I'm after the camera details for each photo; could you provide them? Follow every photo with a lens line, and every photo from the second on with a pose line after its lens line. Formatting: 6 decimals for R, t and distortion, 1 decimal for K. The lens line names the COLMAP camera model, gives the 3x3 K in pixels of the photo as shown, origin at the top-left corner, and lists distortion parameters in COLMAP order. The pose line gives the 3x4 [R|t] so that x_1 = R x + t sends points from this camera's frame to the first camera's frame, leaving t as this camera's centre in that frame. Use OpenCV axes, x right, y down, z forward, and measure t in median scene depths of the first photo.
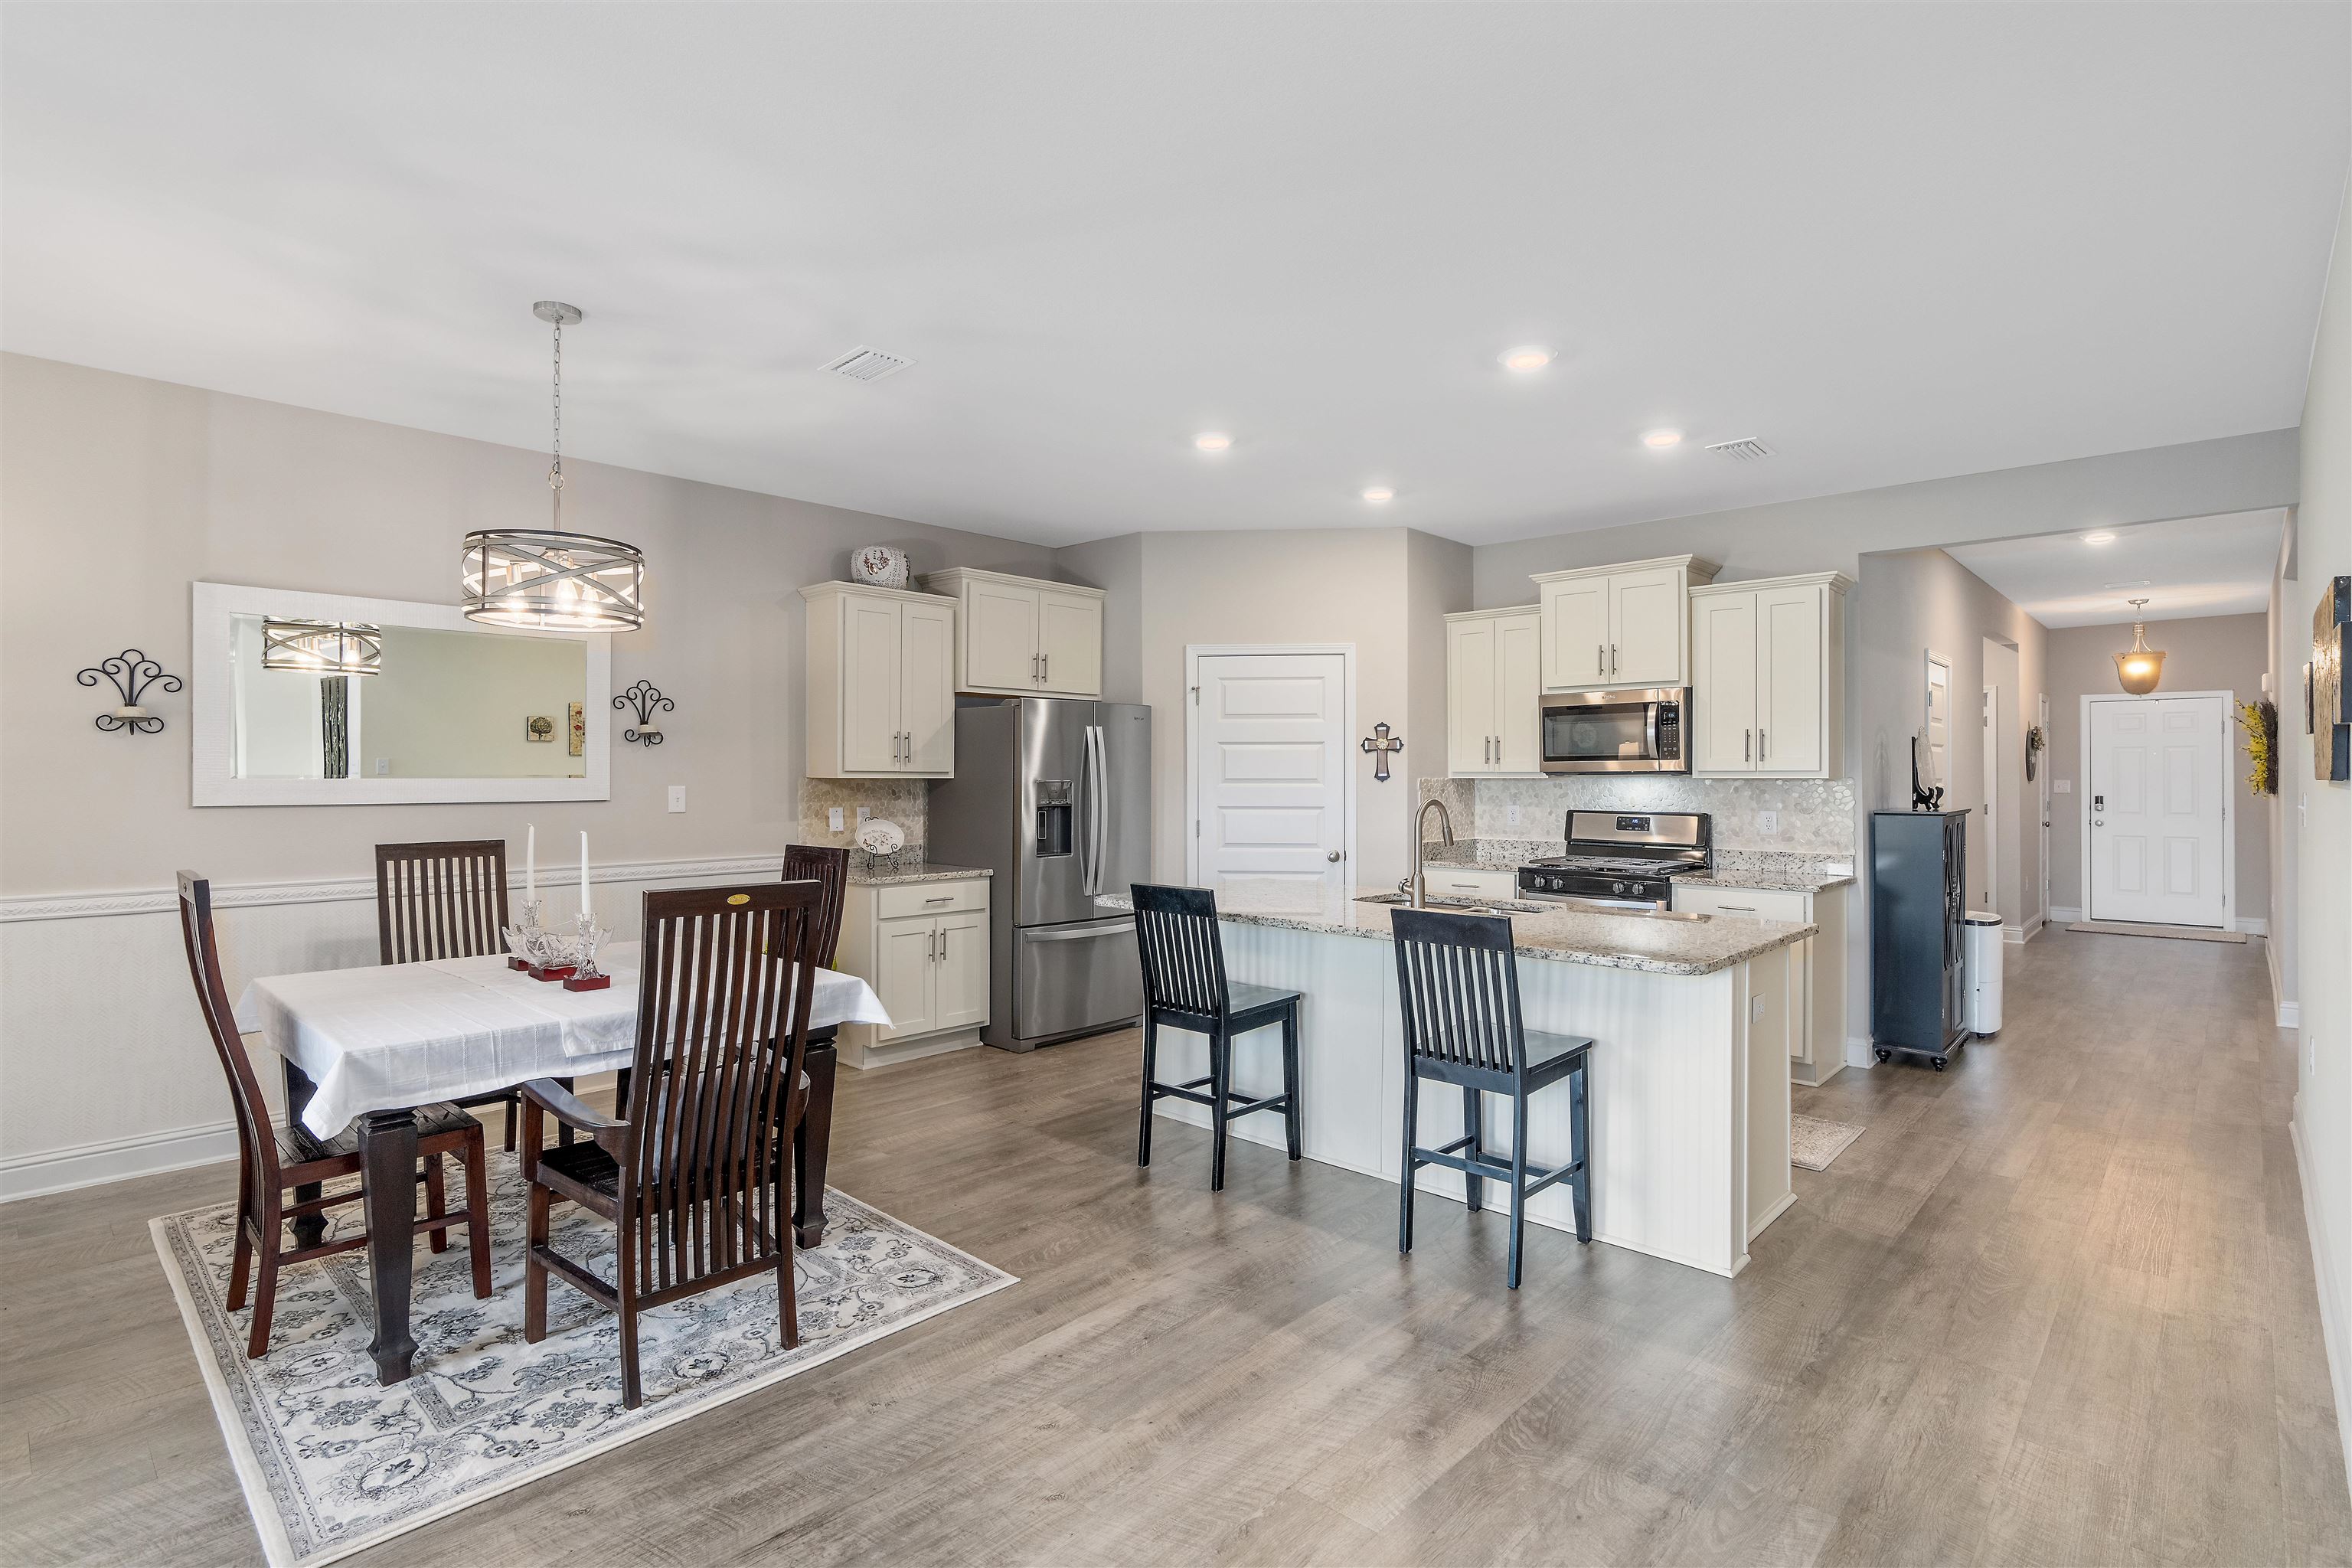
lens RADIAL K [[1147.3, 0, 1176.0], [0, 1147.3, 784.0], [0, 0, 1]] dist [-0.017370, 0.000799]
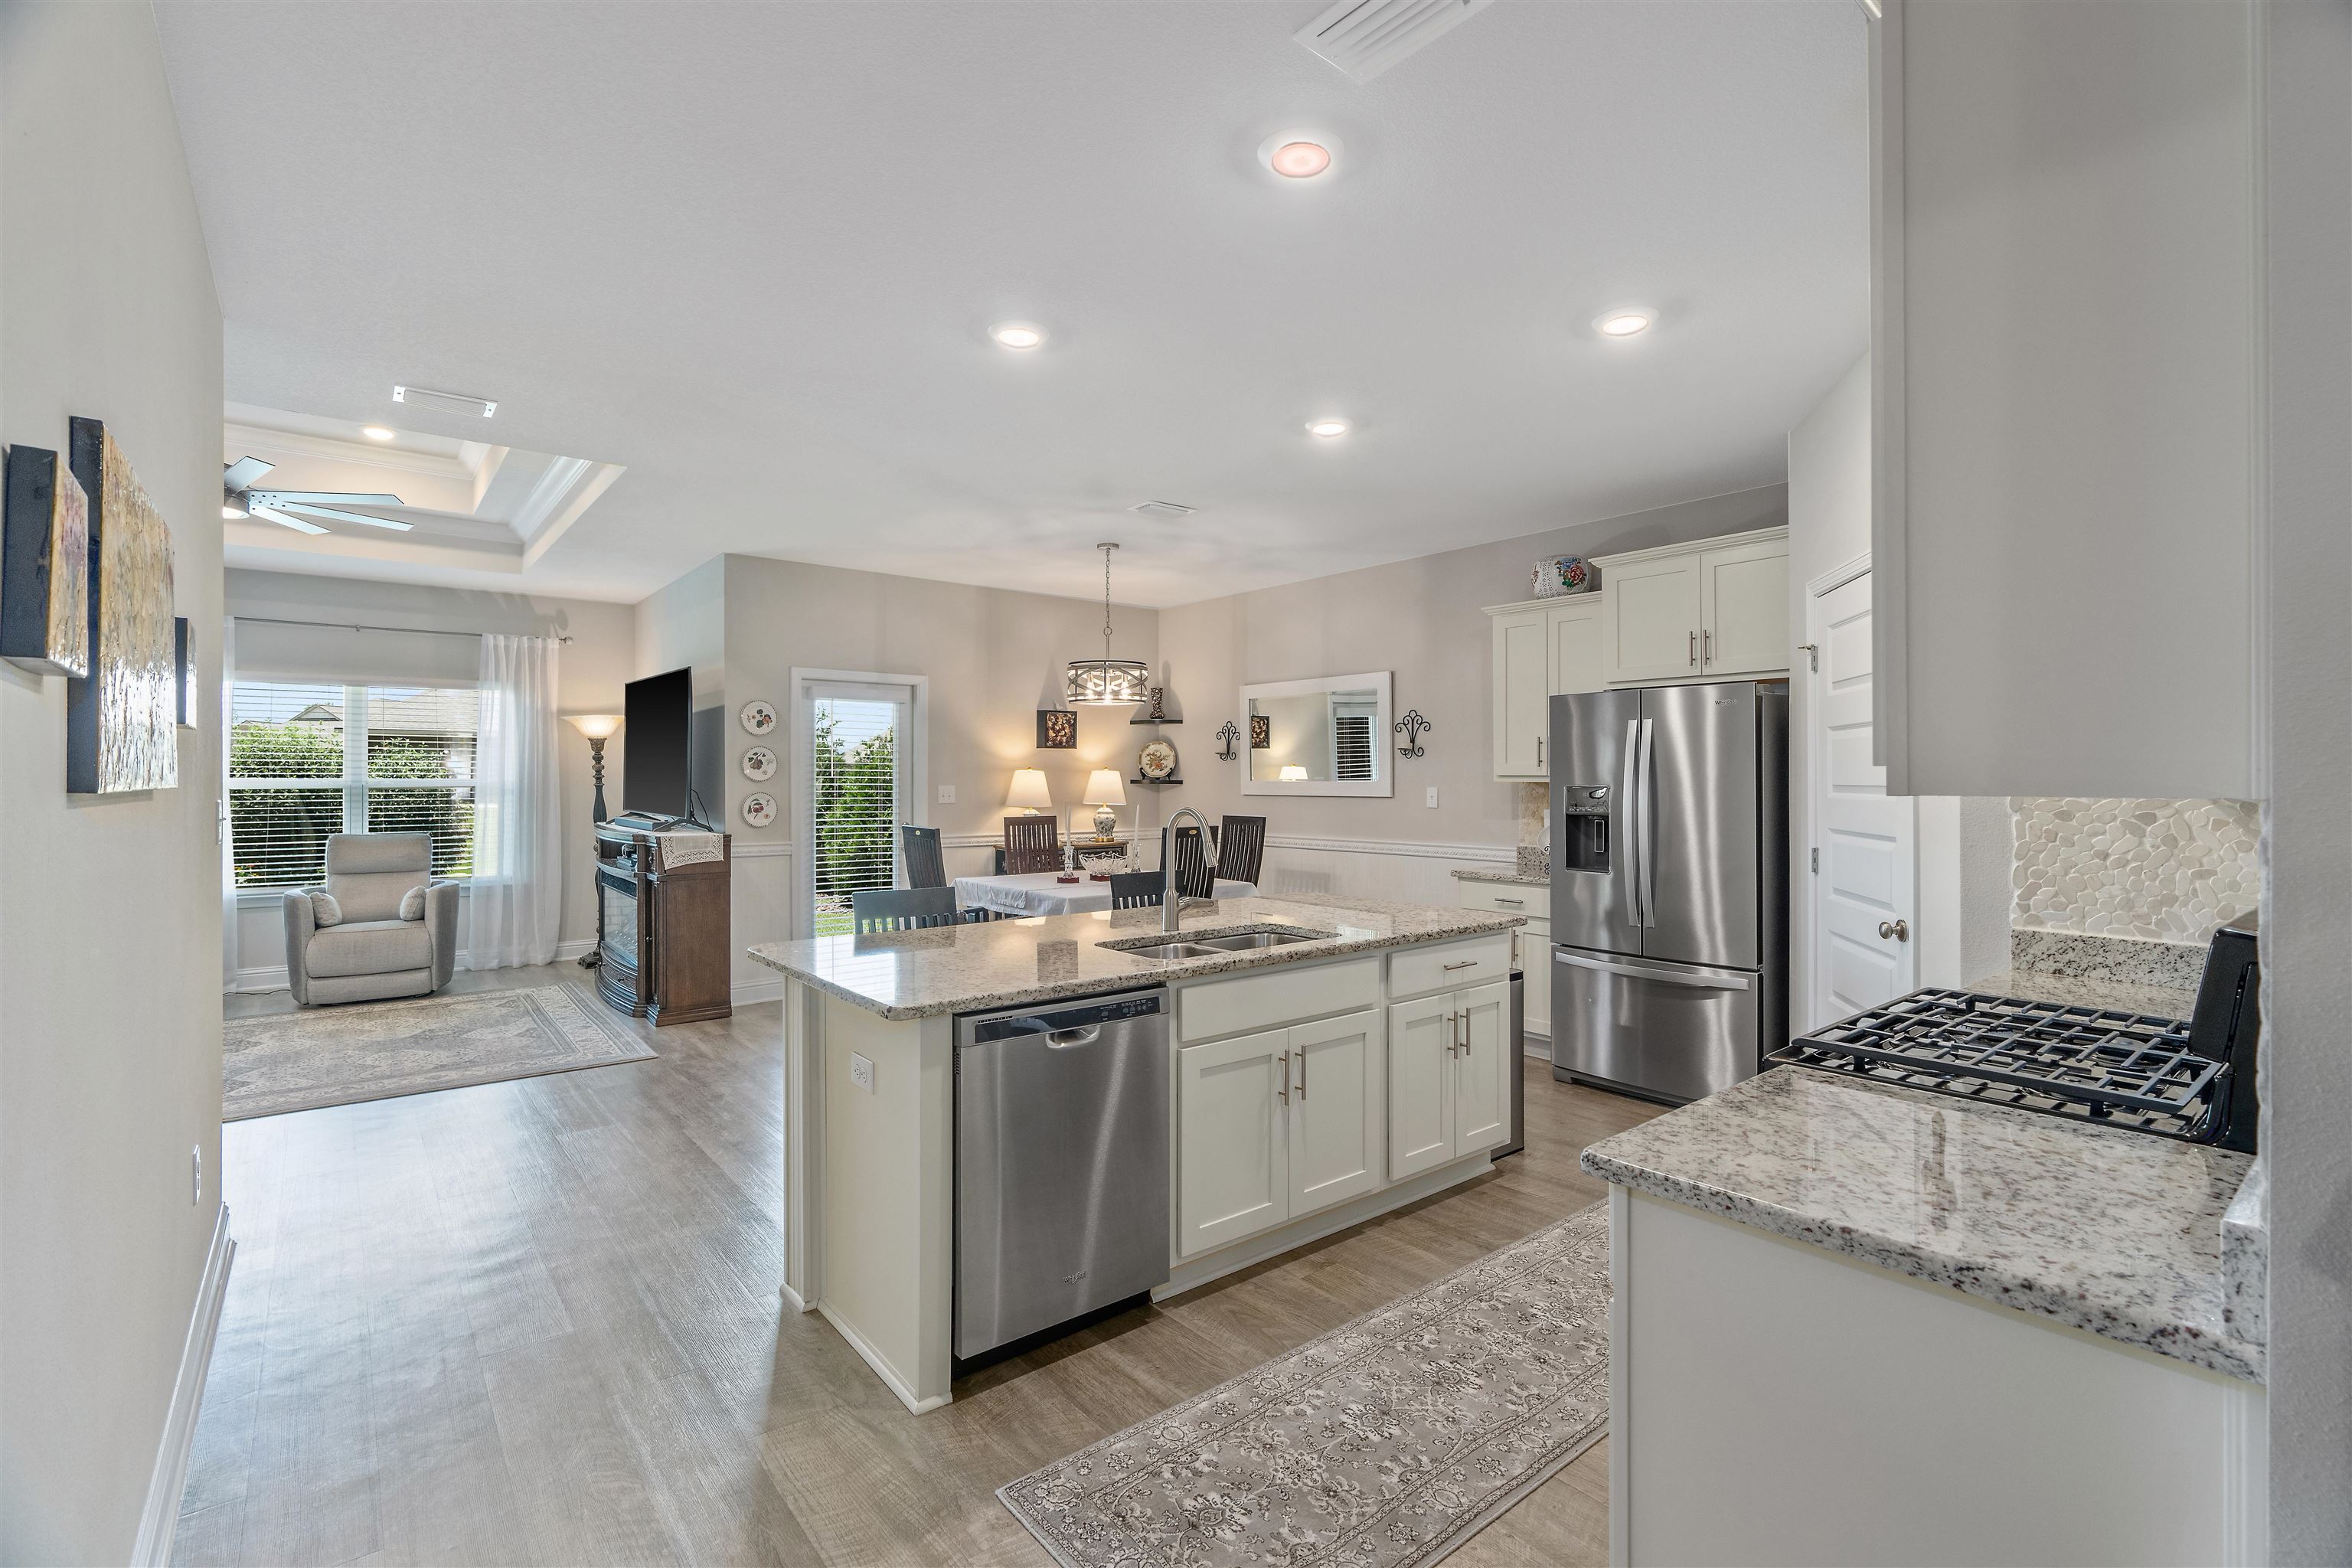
lens RADIAL K [[1053.6, 0, 1179.6], [0, 1053.6, 781.7], [0, 0, 1]] dist [-0.008335, 0.000174]
pose [[-0.133987, 0.002925, -0.990979, 0.723316], [-0.004790, 0.999982, 0.003599, -0.007403], [0.990971, 0.005229, -0.133971, 0.790092]]
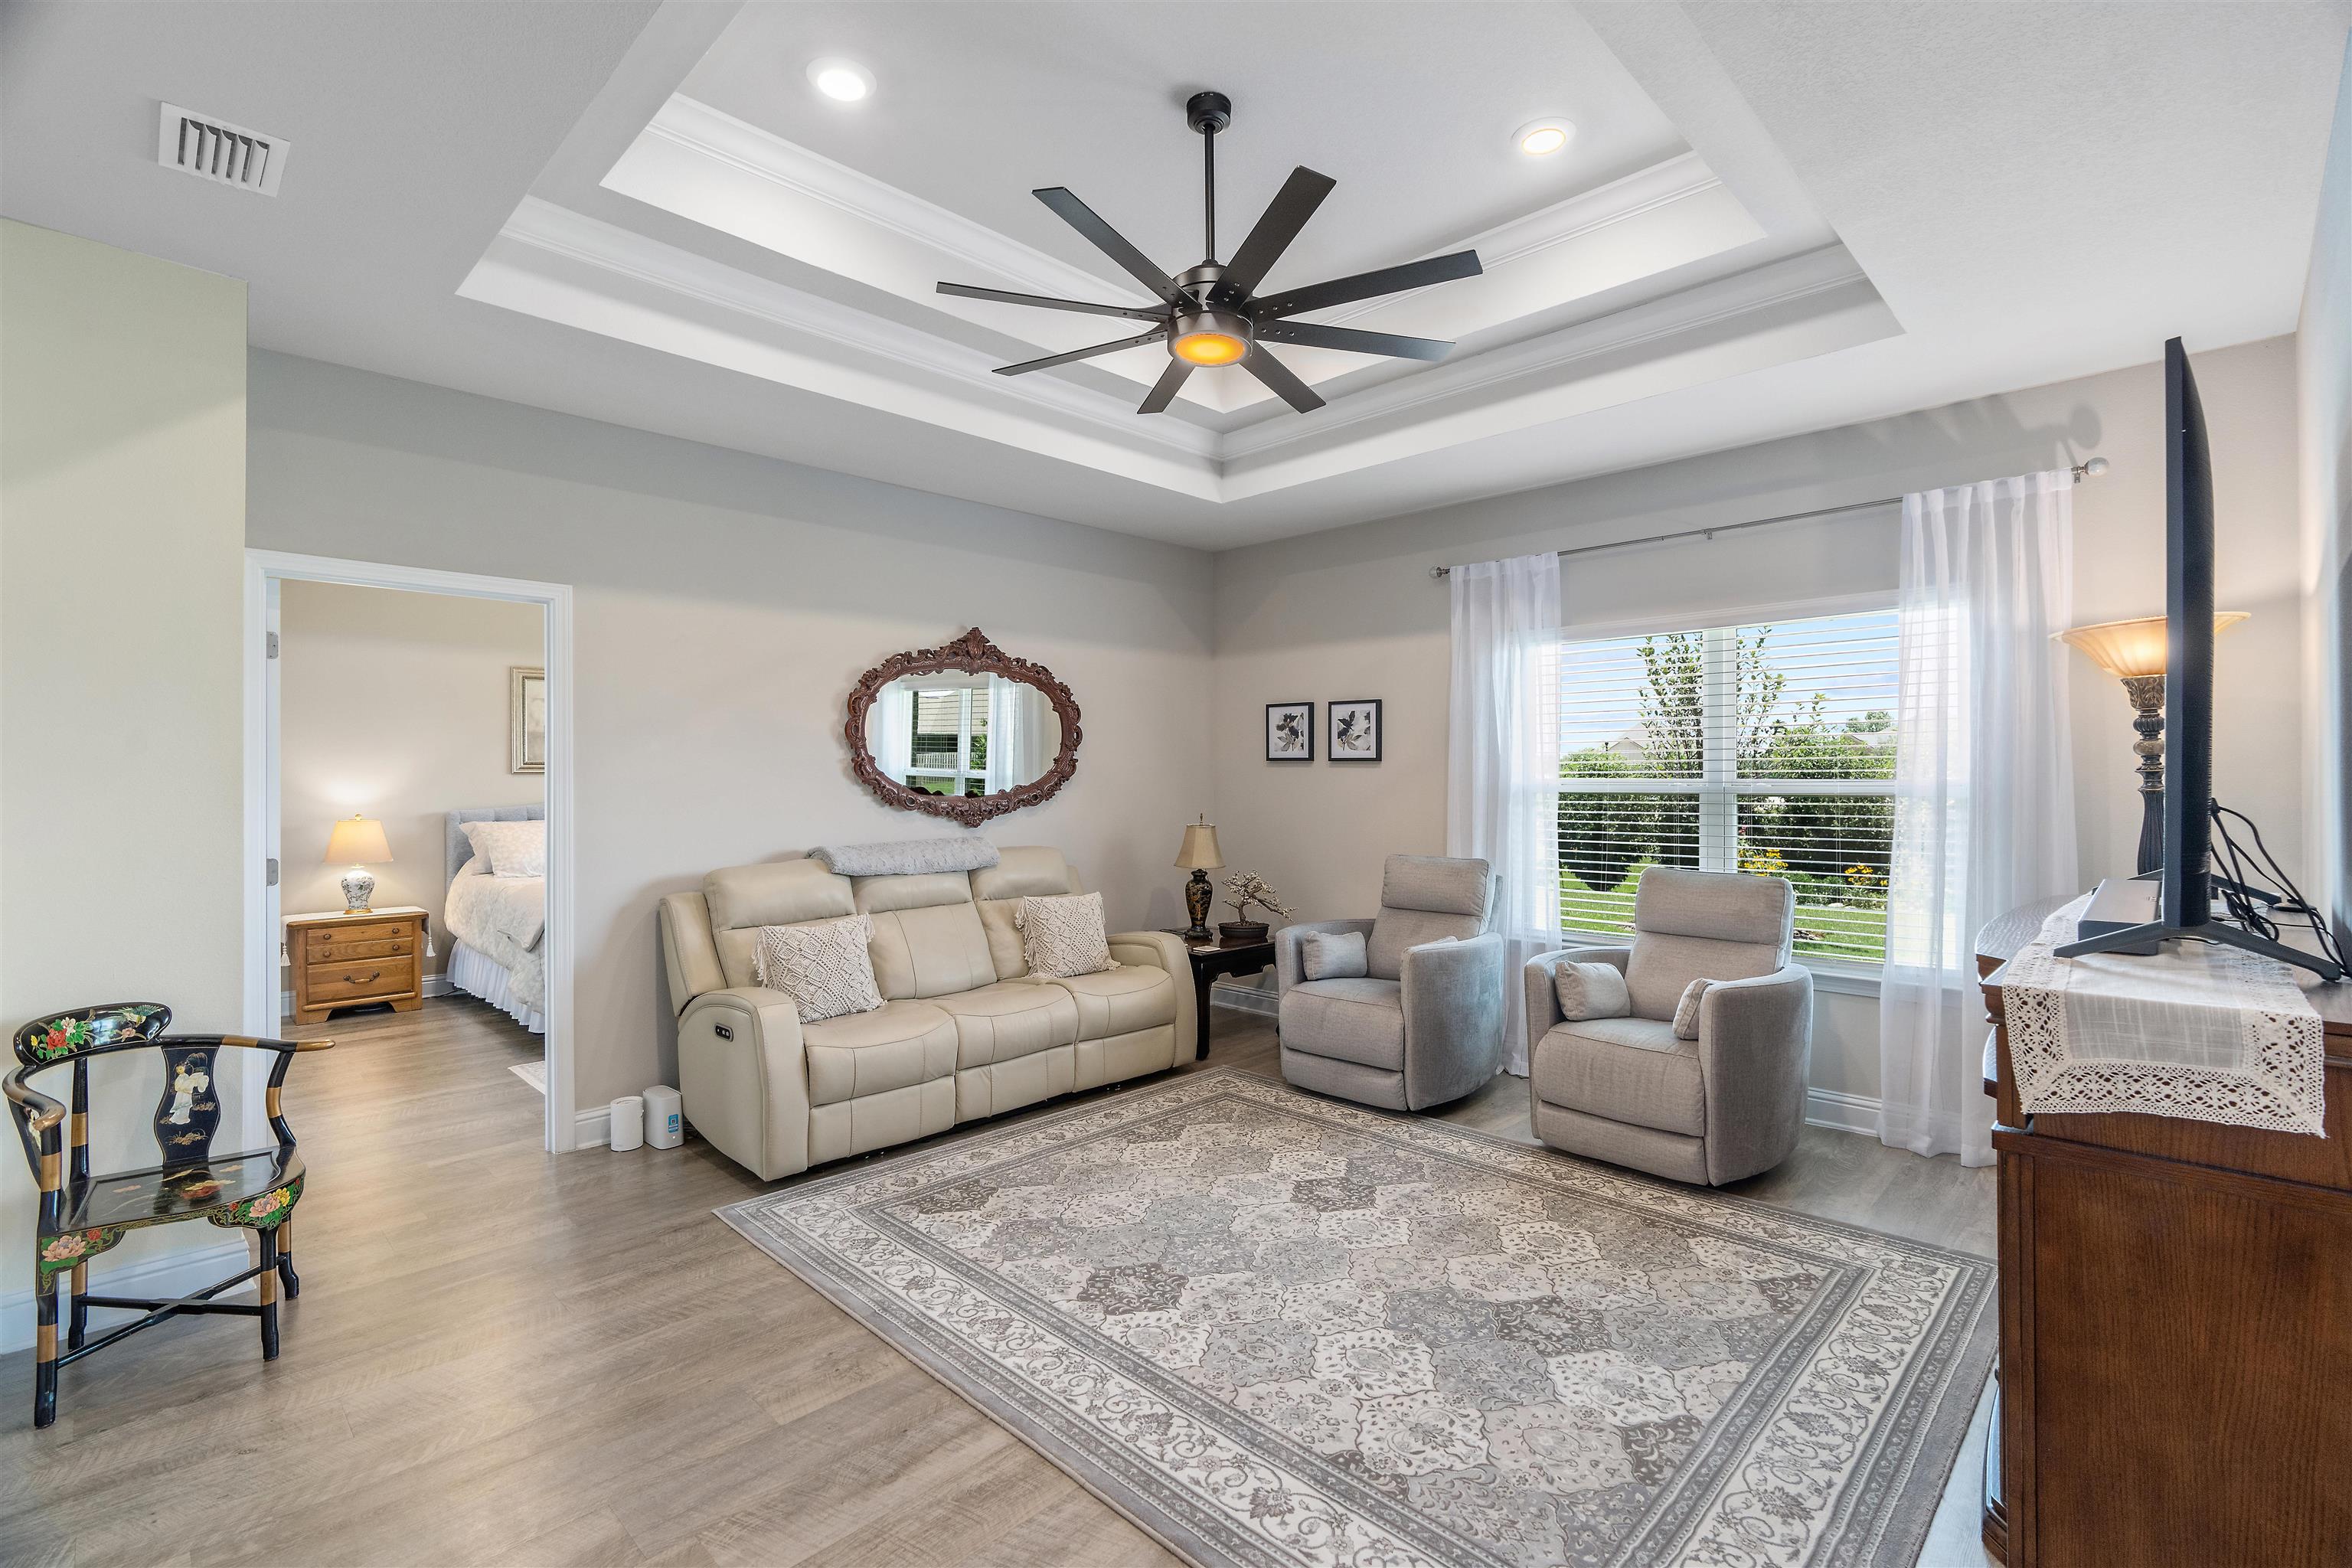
lens RADIAL K [[1053.6, 0, 1179.6], [0, 1053.6, 781.7], [0, 0, 1]] dist [-0.008335, 0.000174]
pose [[-0.999861, 0.002291, 0.016515, 0.002803], [0.002409, 0.999971, 0.007164, -0.004817], [-0.016498, 0.007203, -0.999838, 0.439739]]
